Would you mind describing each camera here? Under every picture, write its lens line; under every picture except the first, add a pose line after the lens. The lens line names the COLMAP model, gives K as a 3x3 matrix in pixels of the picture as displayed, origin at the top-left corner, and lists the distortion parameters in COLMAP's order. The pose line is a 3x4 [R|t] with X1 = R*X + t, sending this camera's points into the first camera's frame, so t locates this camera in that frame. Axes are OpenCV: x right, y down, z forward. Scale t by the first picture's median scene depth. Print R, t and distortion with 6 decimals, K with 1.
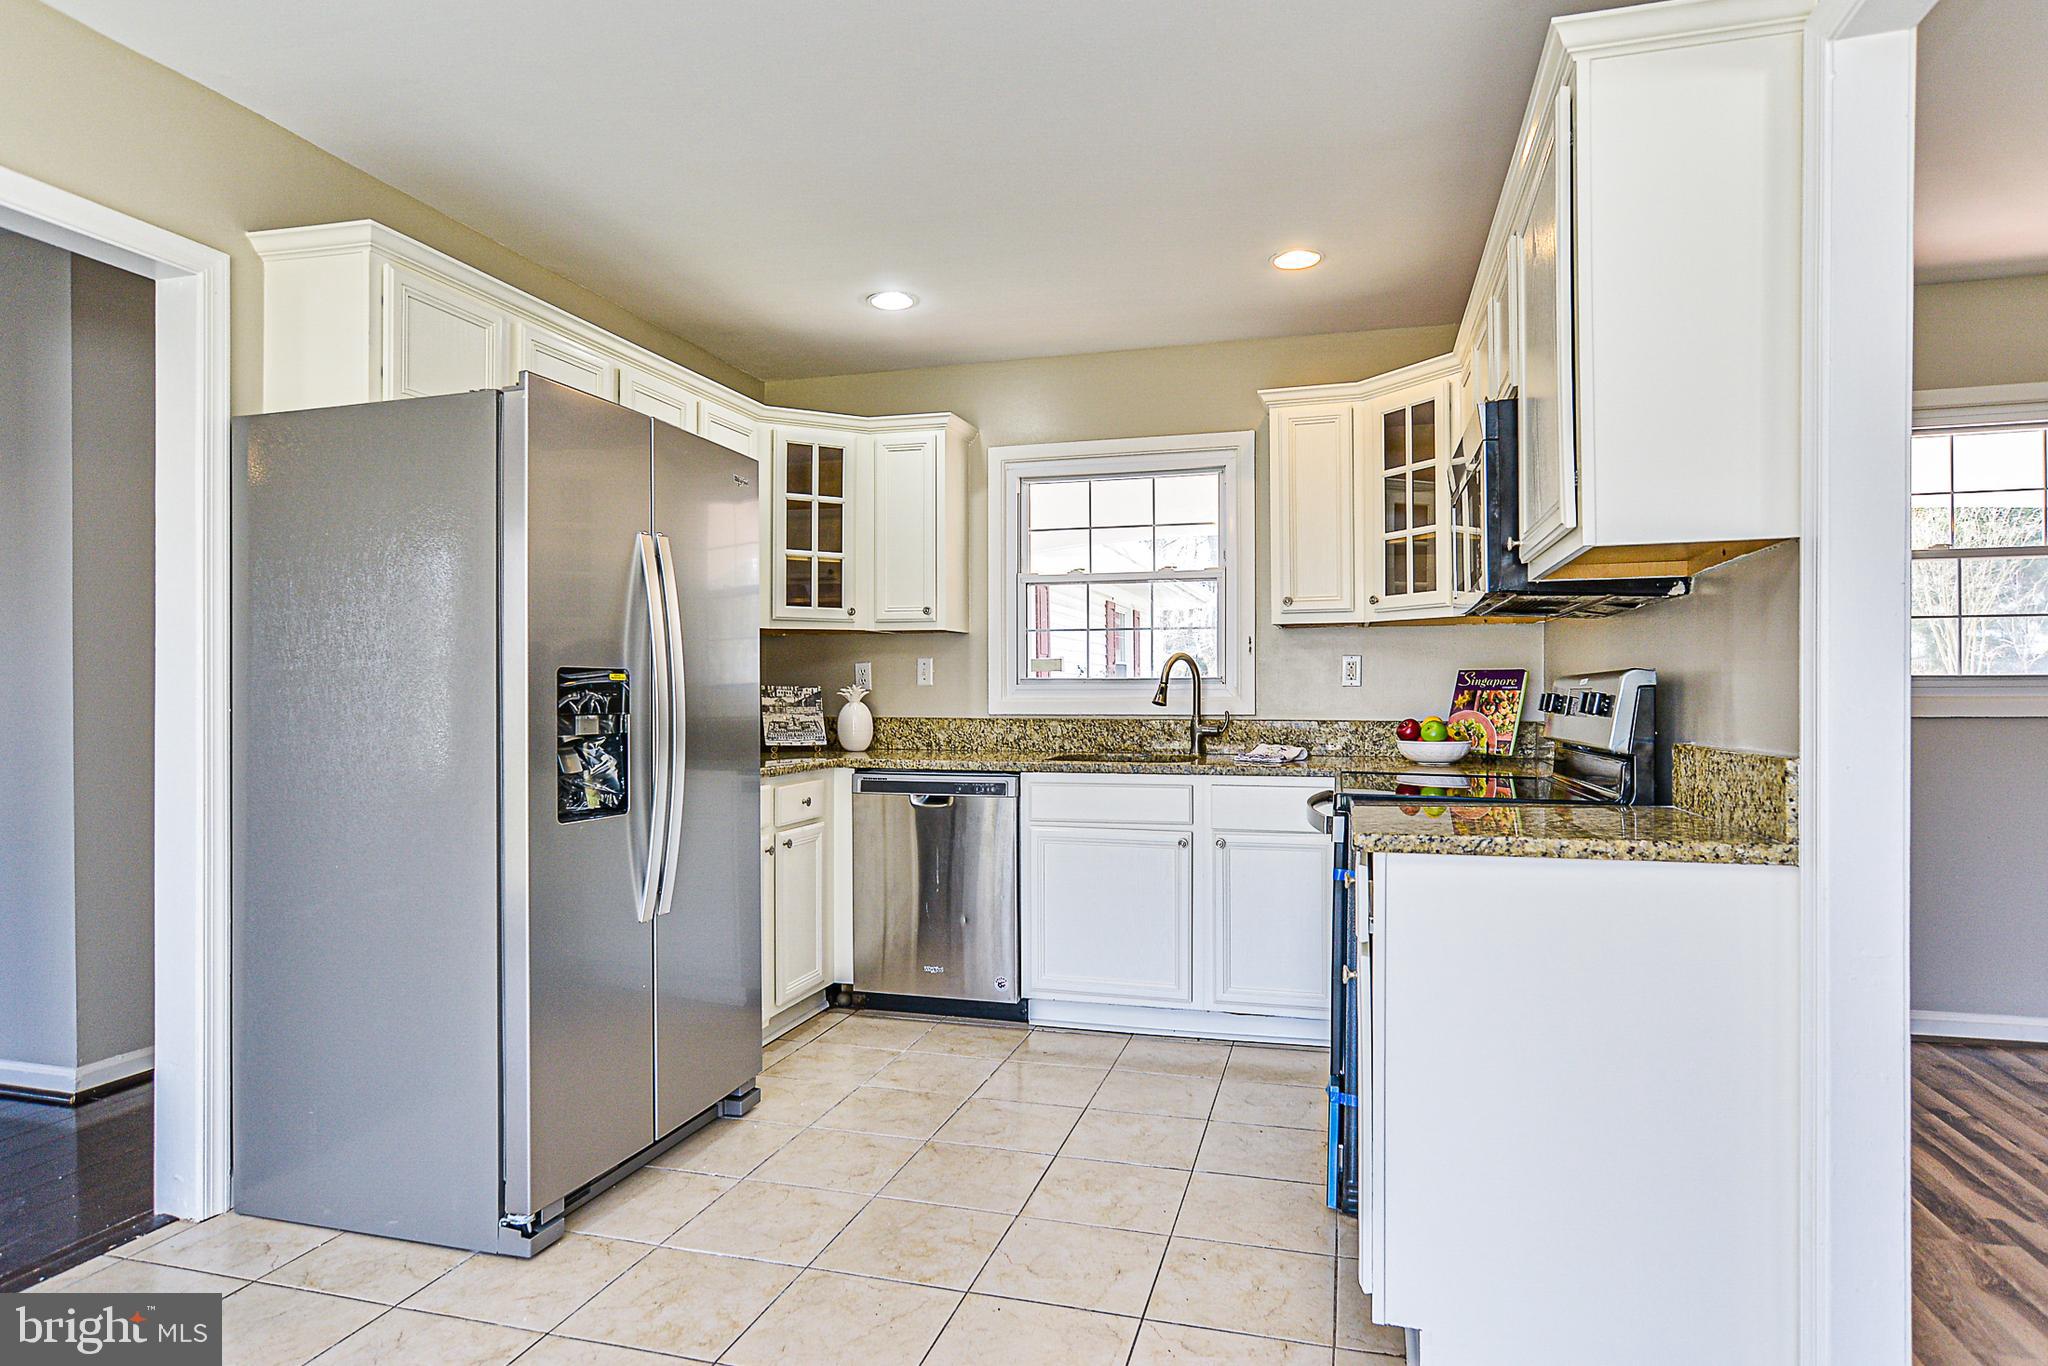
lens RADIAL K [[1133.0, 0, 1024.0], [0, 1133.0, 683.0], [0, 0, 1]] dist [-0.014564, 0.001587]
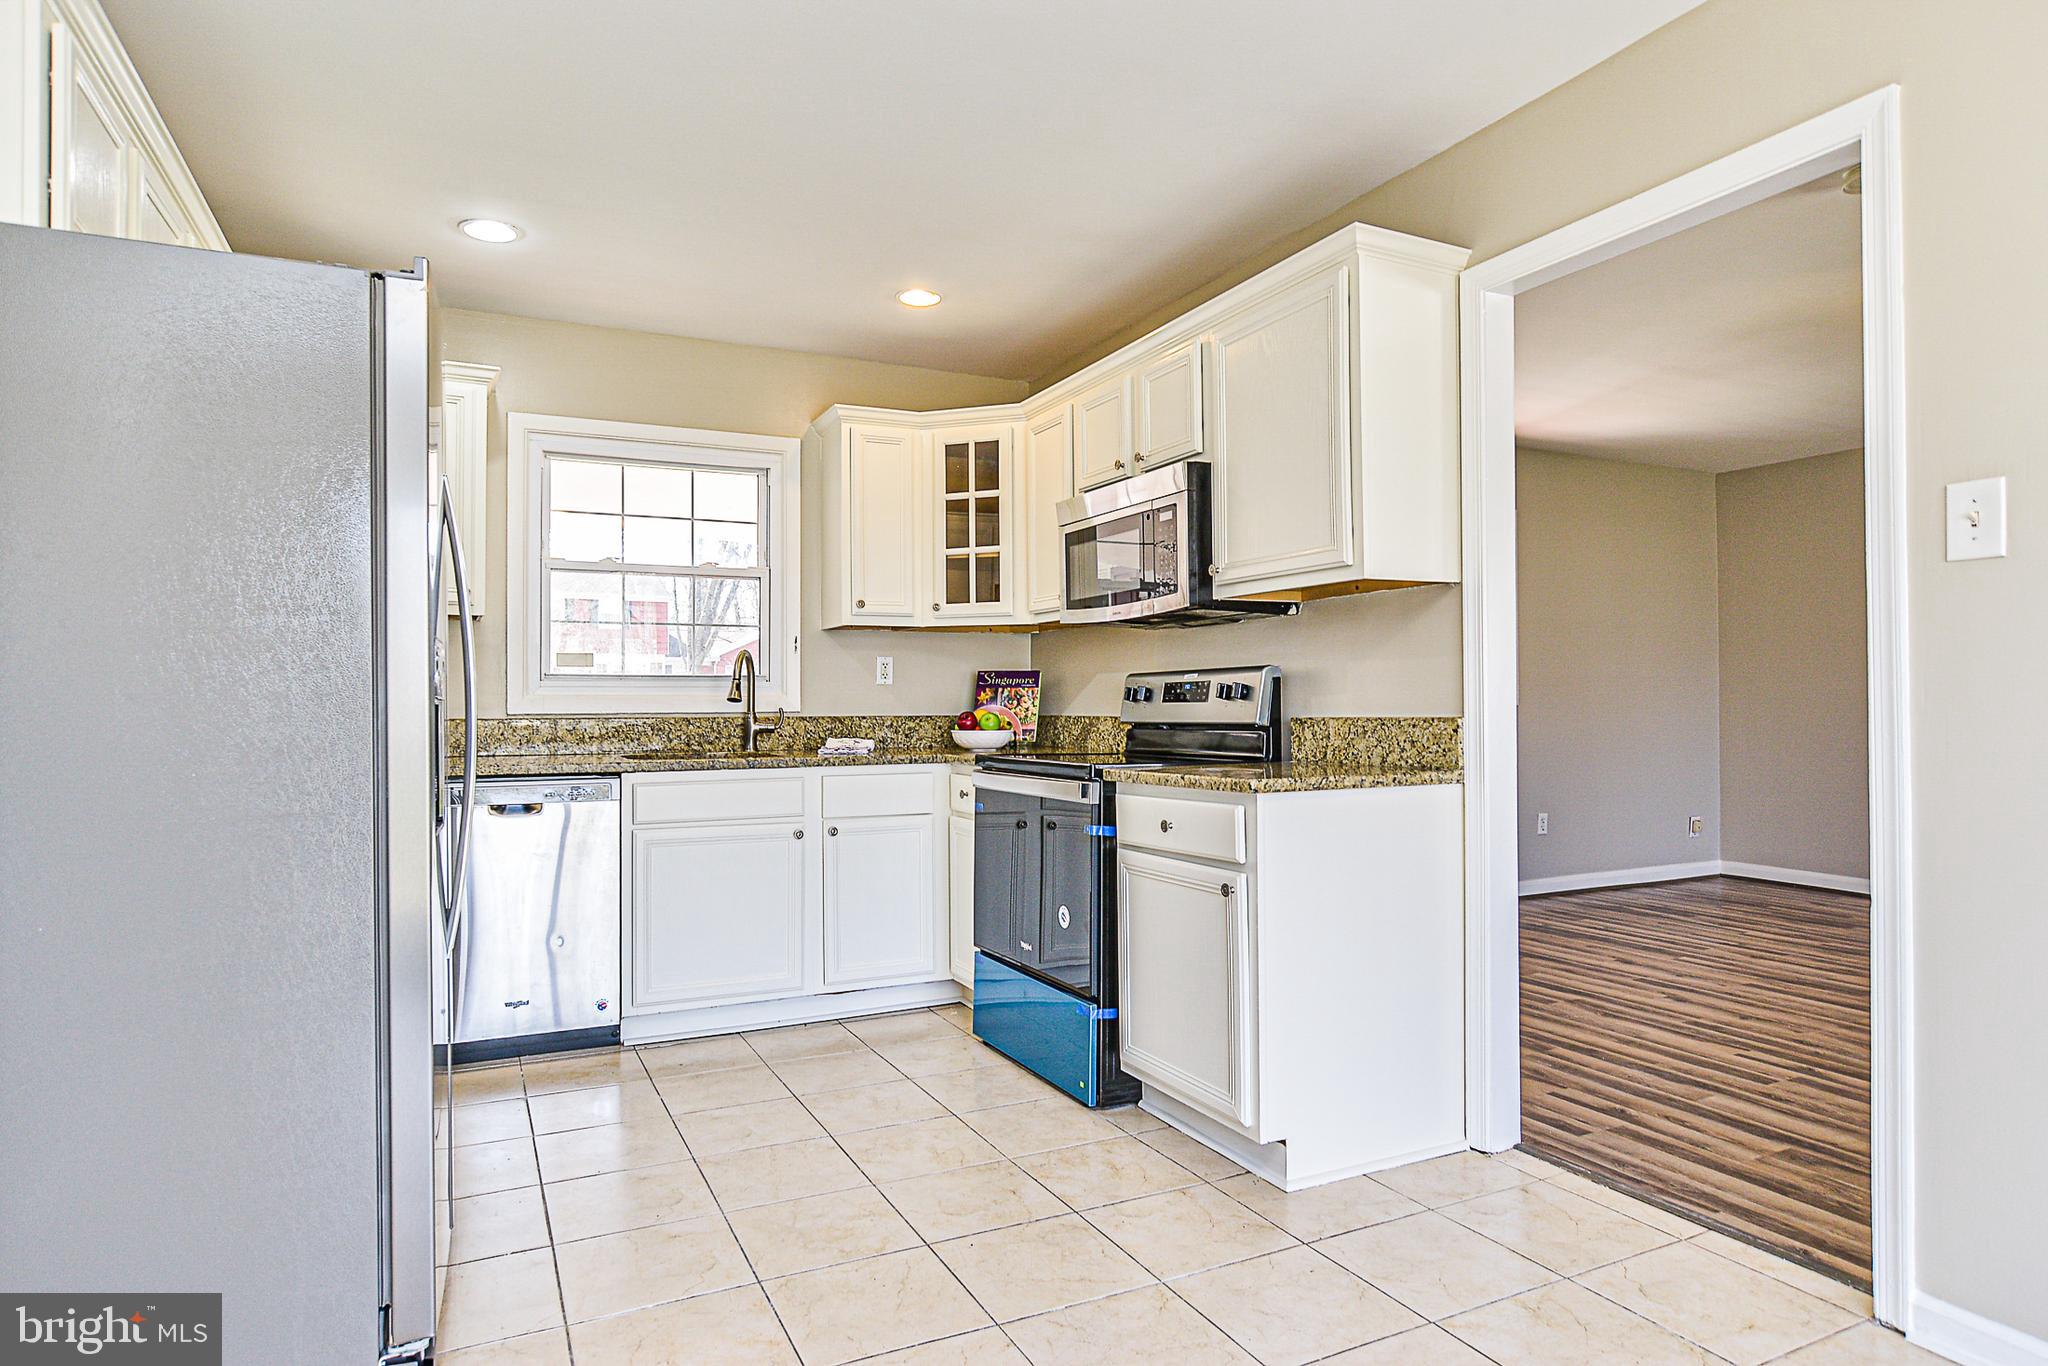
lens RADIAL K [[1165.1, 0, 1024.0], [0, 1165.1, 683.0], [0, 0, 1]] dist [-0.003212, 0.001325]
pose [[0.747942, 0.009119, 0.663701, -0.397070], [-0.000885, 0.999918, -0.012741, 0.017208], [-0.663763, 0.008943, 0.747889, 0.070186]]
